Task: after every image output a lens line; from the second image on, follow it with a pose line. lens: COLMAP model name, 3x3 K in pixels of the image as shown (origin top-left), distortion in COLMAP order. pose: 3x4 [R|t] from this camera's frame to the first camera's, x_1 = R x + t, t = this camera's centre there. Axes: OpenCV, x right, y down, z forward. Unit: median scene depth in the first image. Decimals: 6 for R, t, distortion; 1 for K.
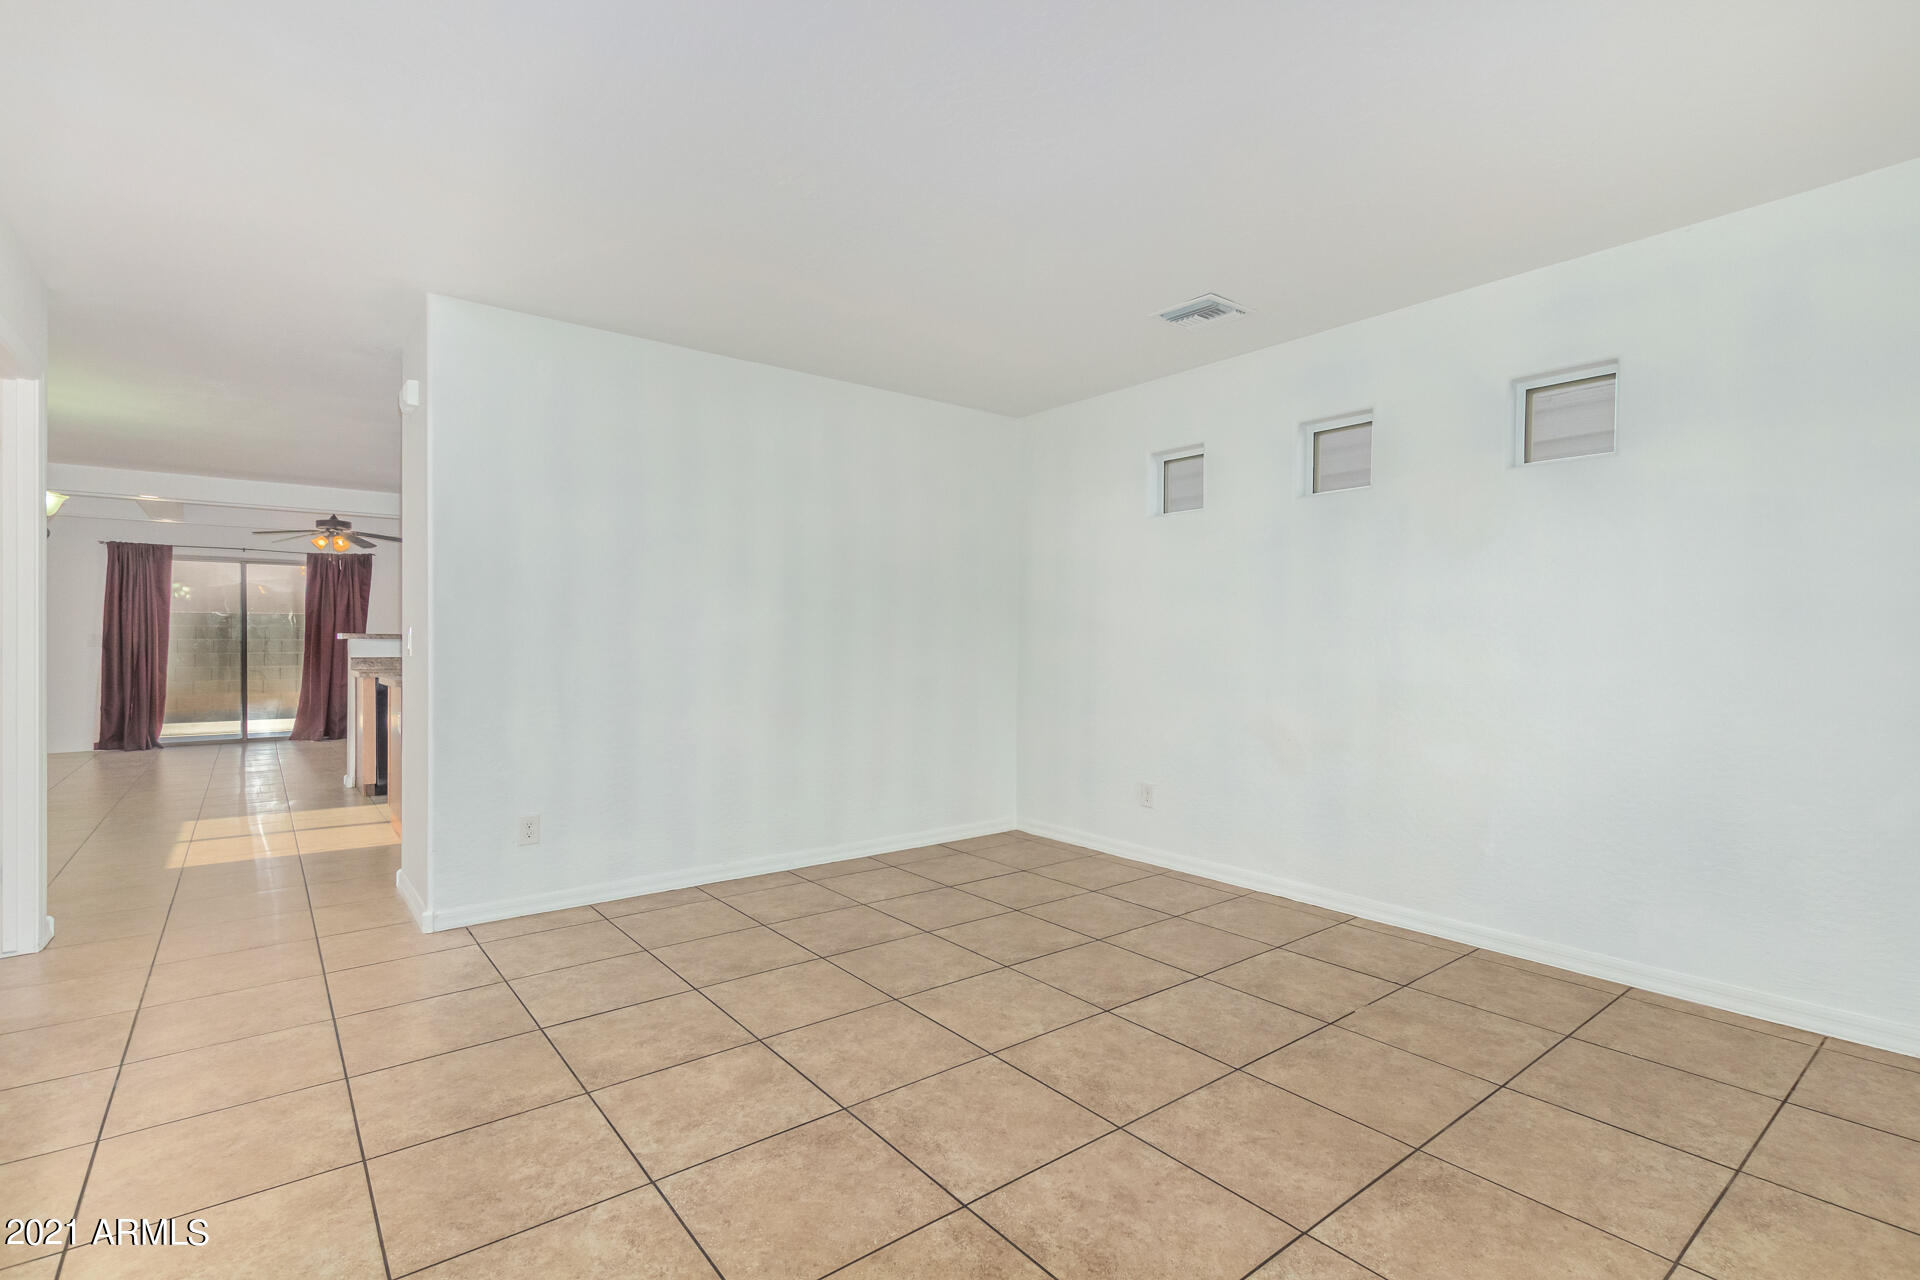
lens RADIAL K [[876.7, 0, 948.4], [0, 876.7, 648.2], [0, 0, 1]] dist [0.004414, -0.002705]
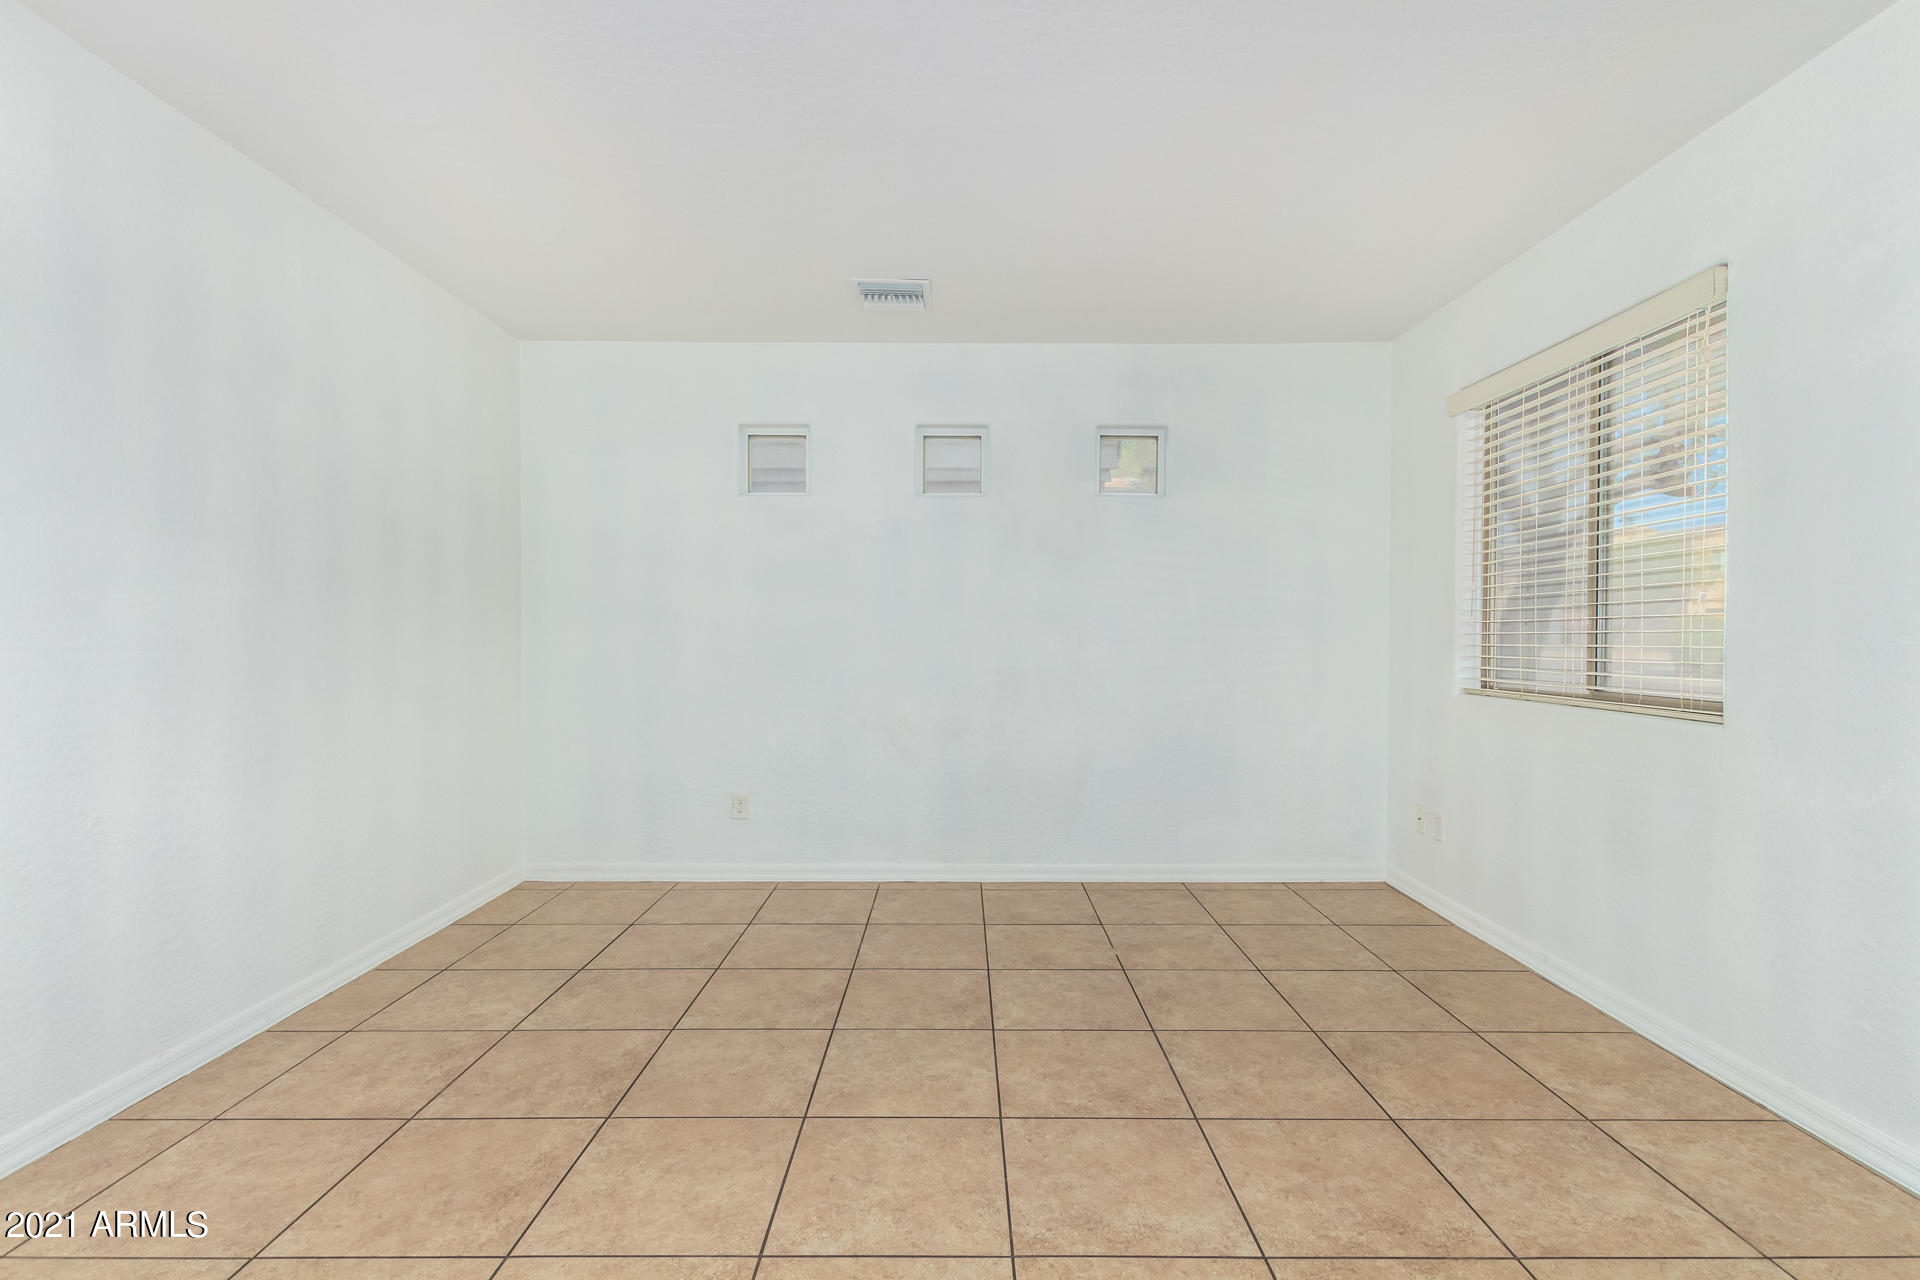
lens RADIAL K [[876.7, 0, 941.2], [0, 876.7, 662.7], [0, 0, 1]] dist [0.004414, -0.002705]
pose [[0.624132, -0.027405, 0.780838, -0.547346], [0.010644, 0.999590, 0.026575, -0.004869], [-0.781246, -0.008275, 0.624168, 0.435519]]
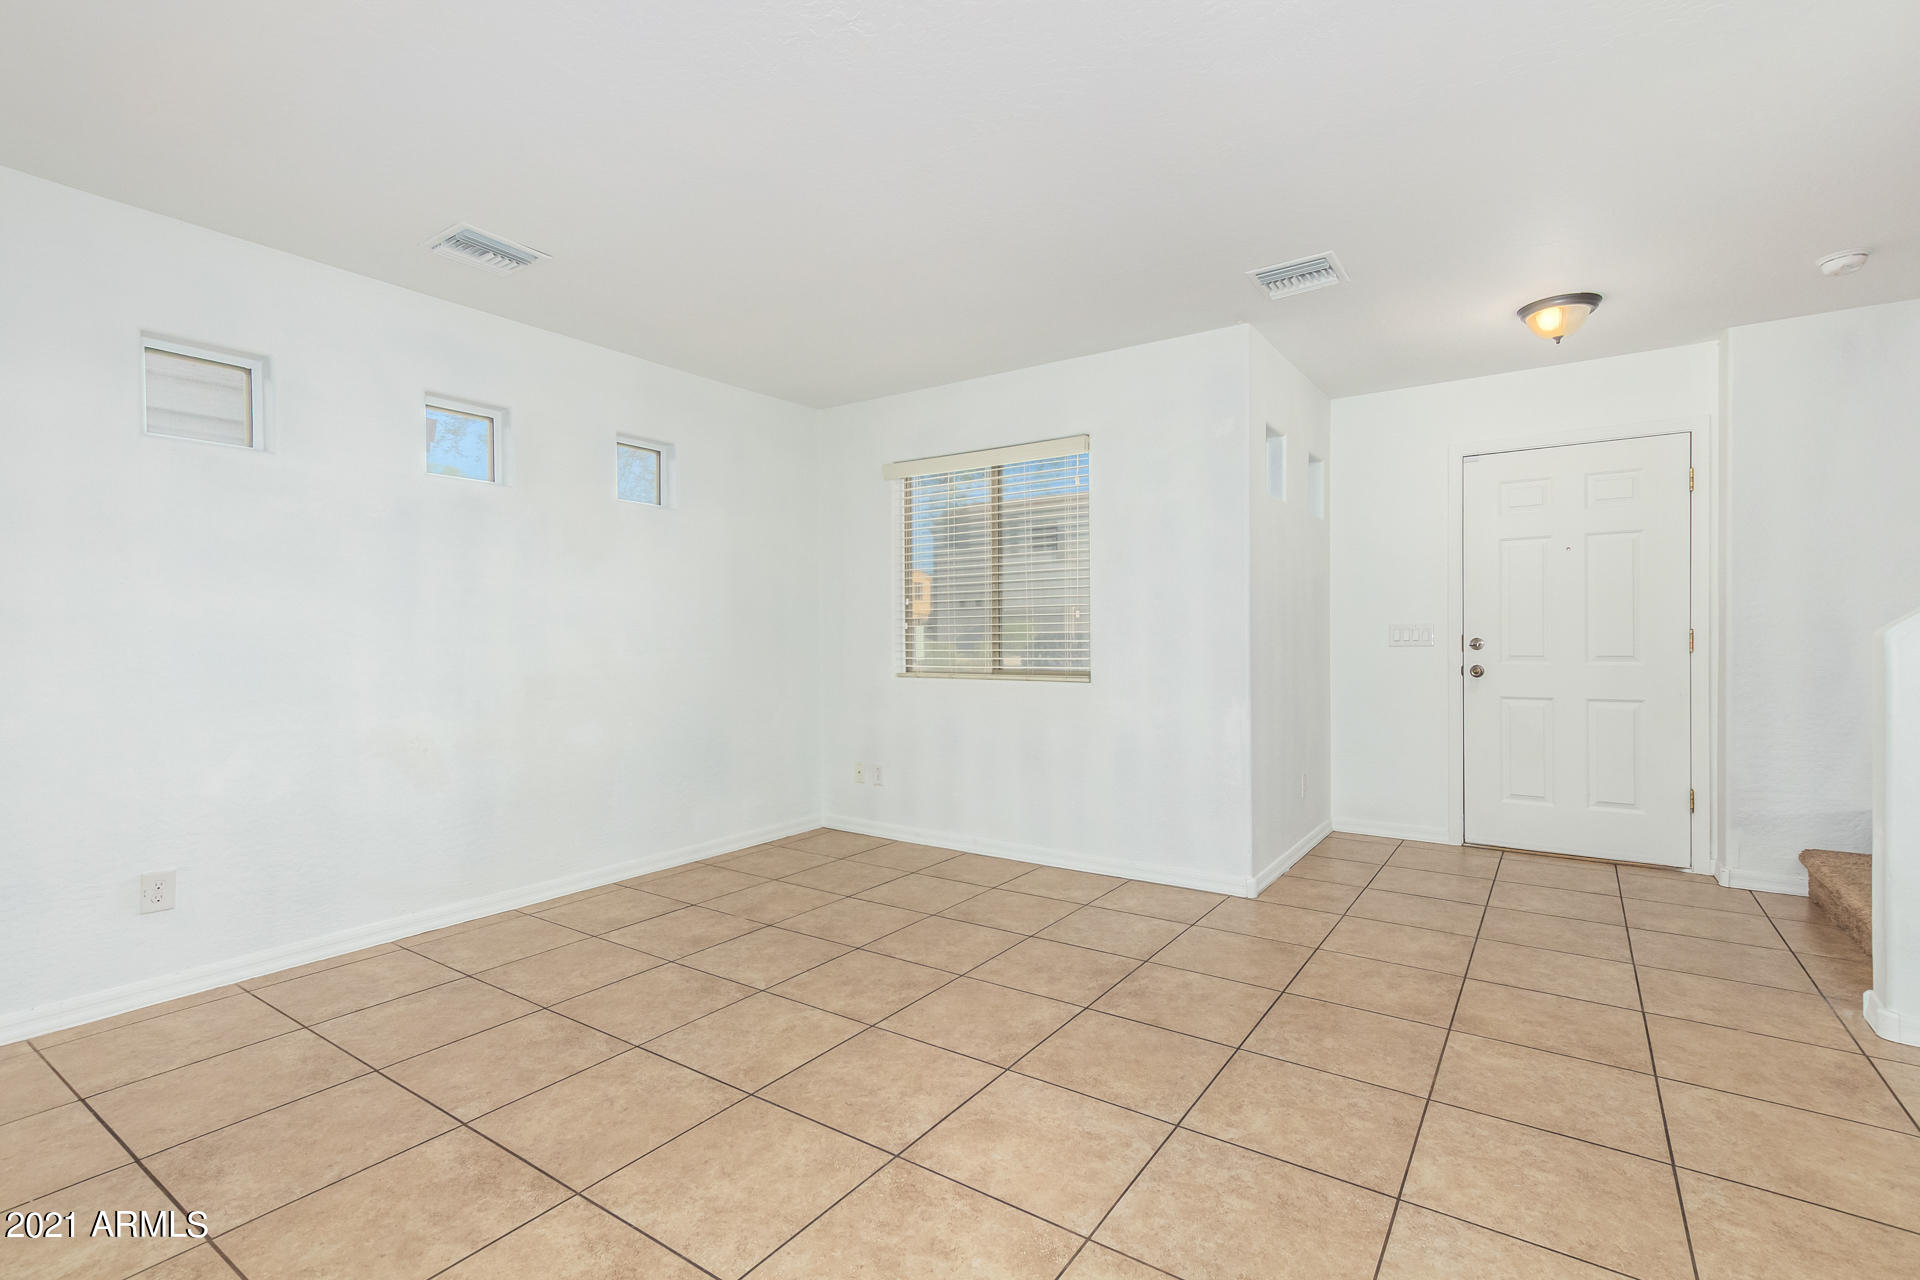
lens RADIAL K [[892.8, 0, 969.5], [0, 892.8, 656.9], [0, 0, 1]] dist [-0.011284, 0.000603]
pose [[-0.308008, -0.024356, 0.951072, -0.846098], [0.017160, 0.999367, 0.031151, -0.011300], [-0.951229, 0.025915, -0.307395, 1.023998]]
